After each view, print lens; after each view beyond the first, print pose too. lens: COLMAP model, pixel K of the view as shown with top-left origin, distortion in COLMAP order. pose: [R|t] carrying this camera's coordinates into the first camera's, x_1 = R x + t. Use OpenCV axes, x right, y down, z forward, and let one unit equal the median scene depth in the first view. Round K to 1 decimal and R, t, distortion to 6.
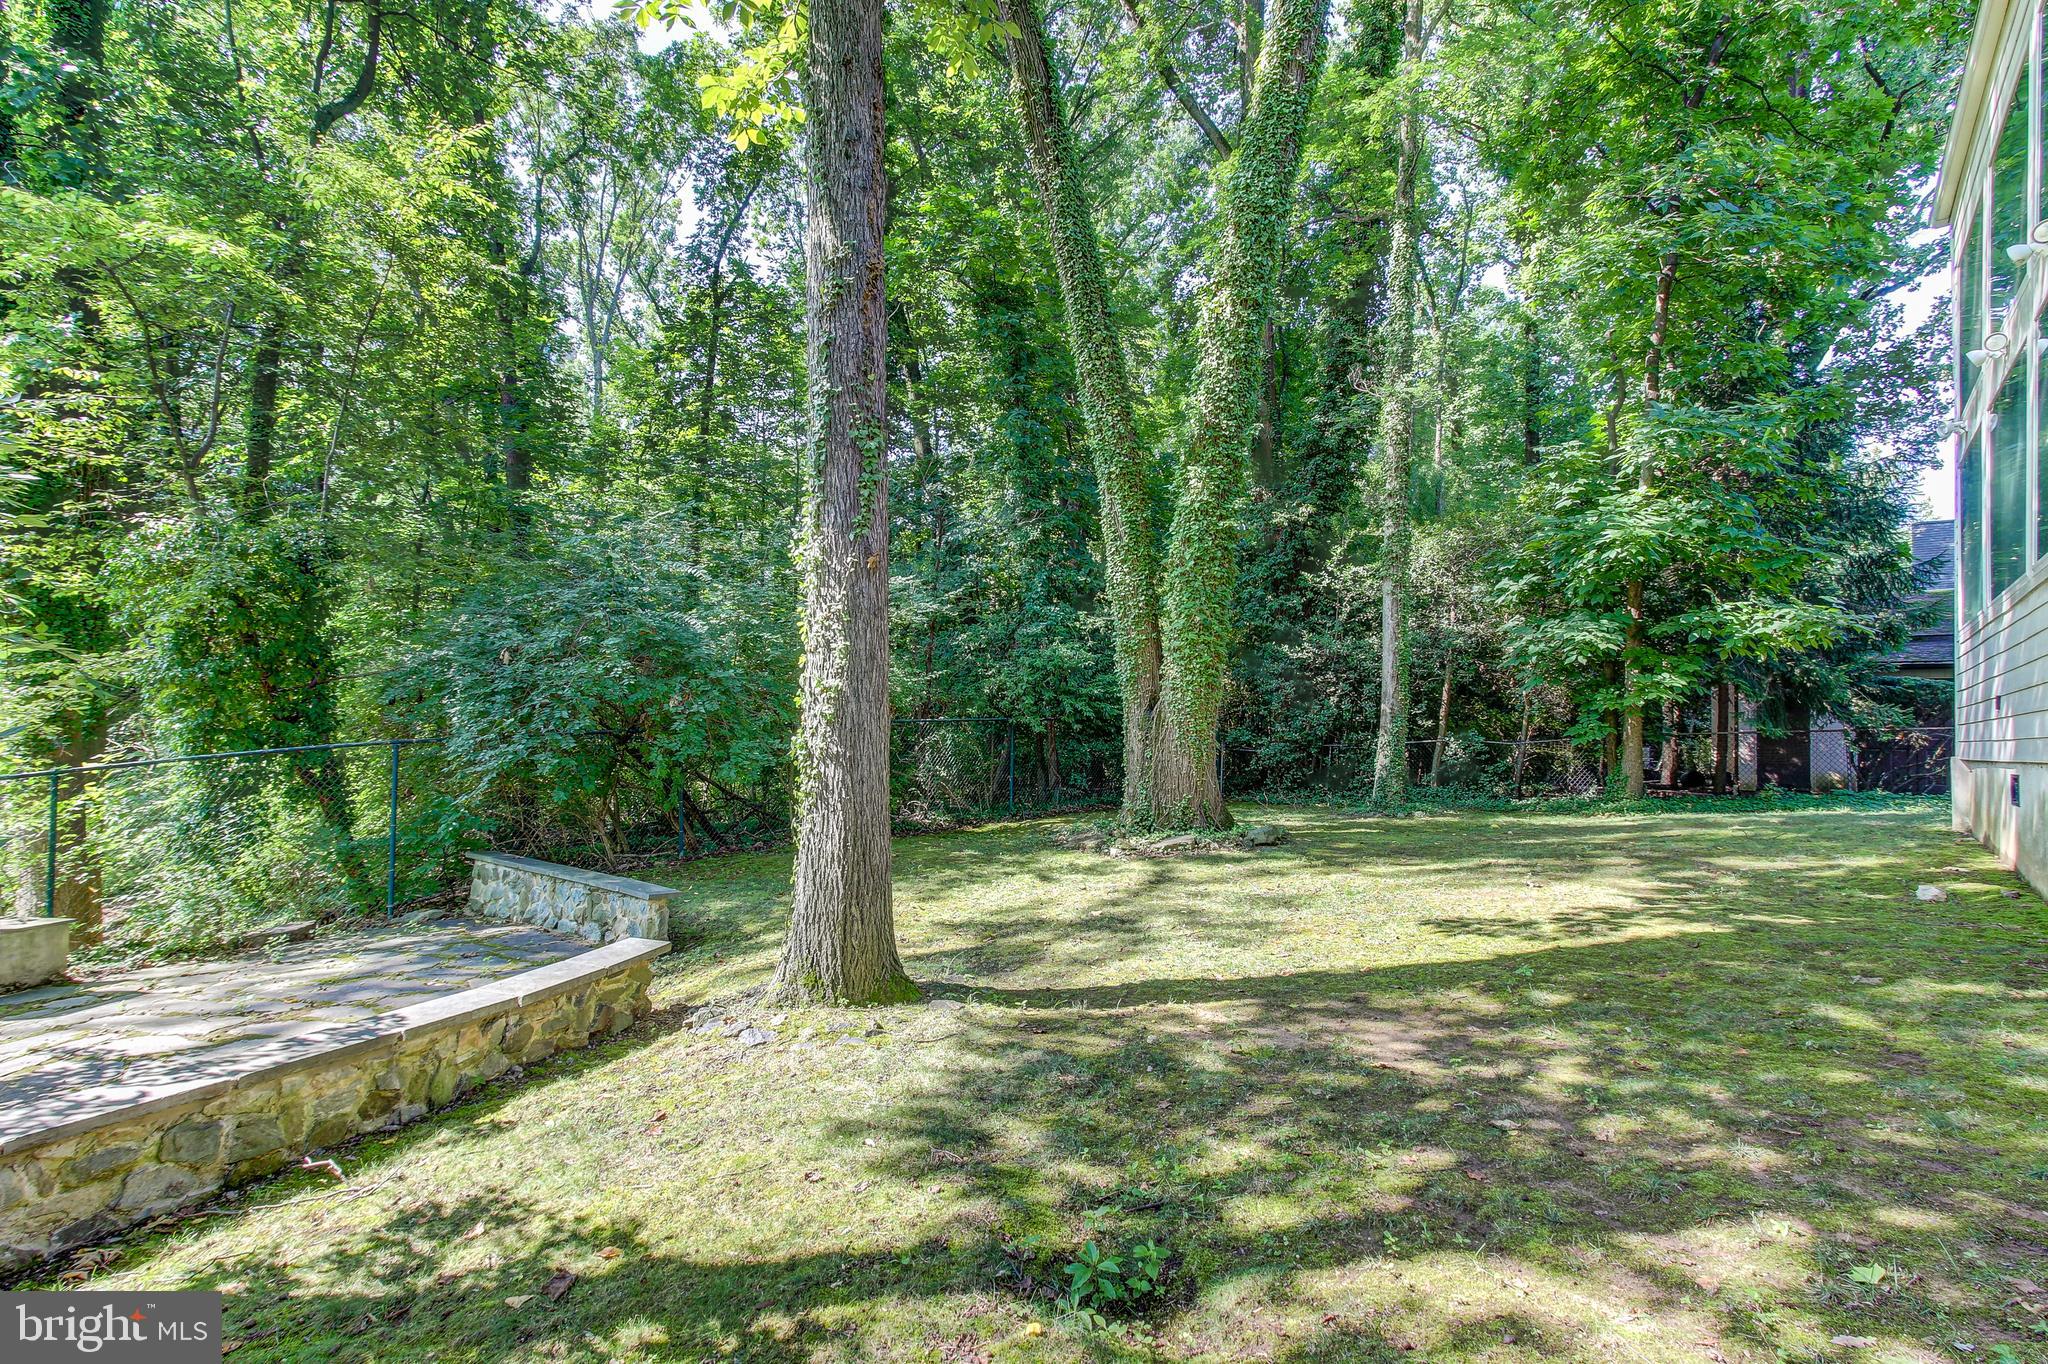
lens RADIAL K [[930.6, 0, 1023.5], [0, 930.6, 695.9], [0, 0, 1]] dist [-0.000701, 0.001441]
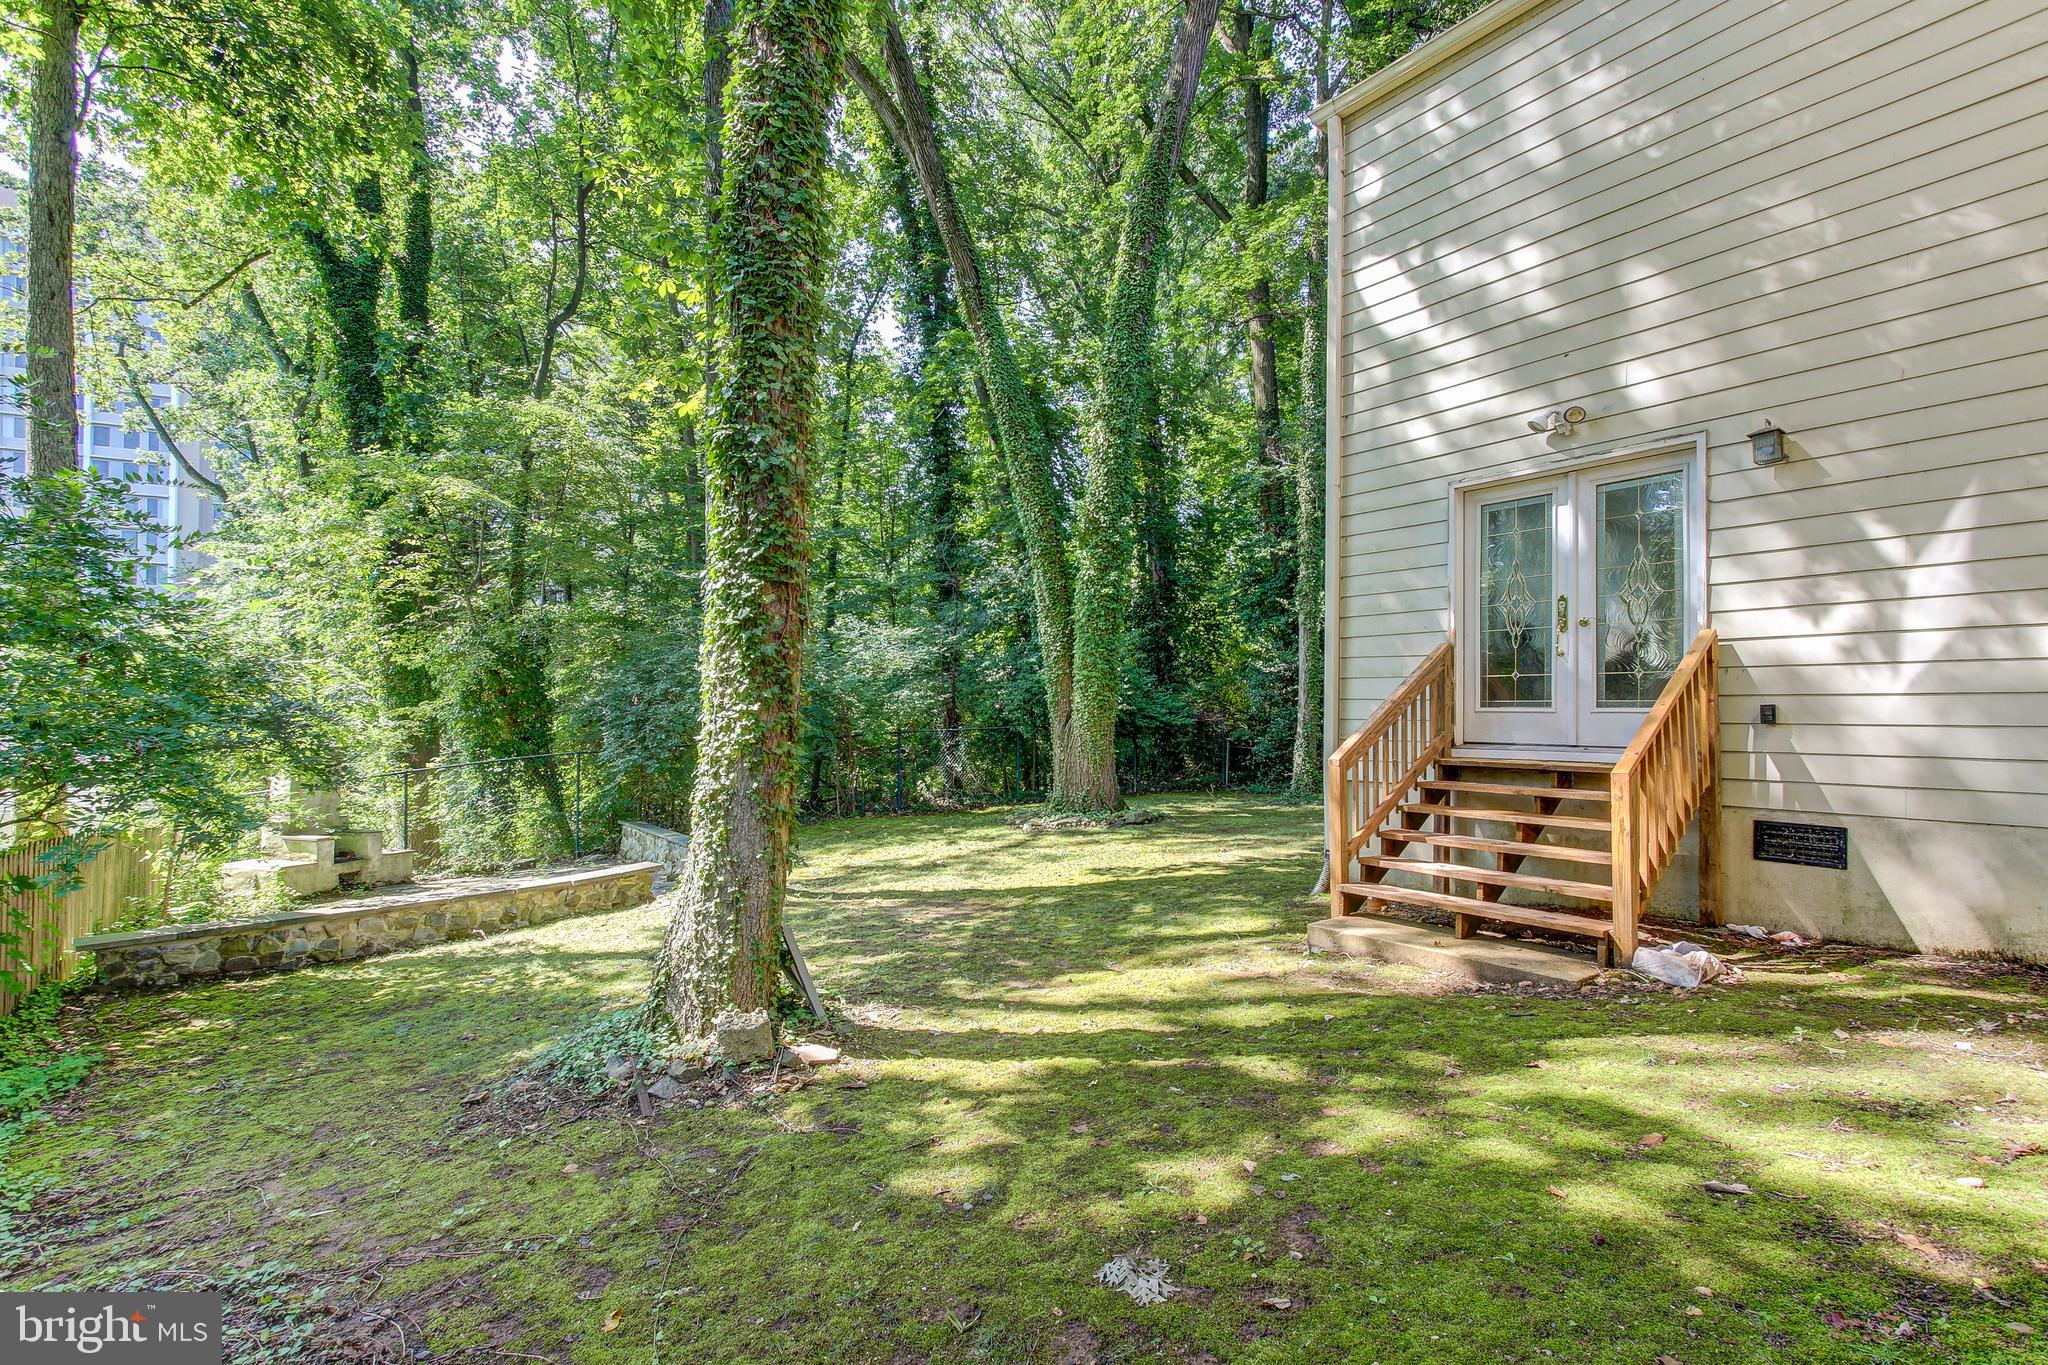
lens RADIAL K [[930.6, 0, 1033.3], [0, 930.6, 689.3], [0, 0, 1]] dist [-0.000701, 0.001441]
pose [[0.973763, -0.016927, -0.226933, 0.488490], [0.018985, 0.999796, 0.006889, -0.058978], [0.226770, -0.011017, 0.973886, -0.422505]]
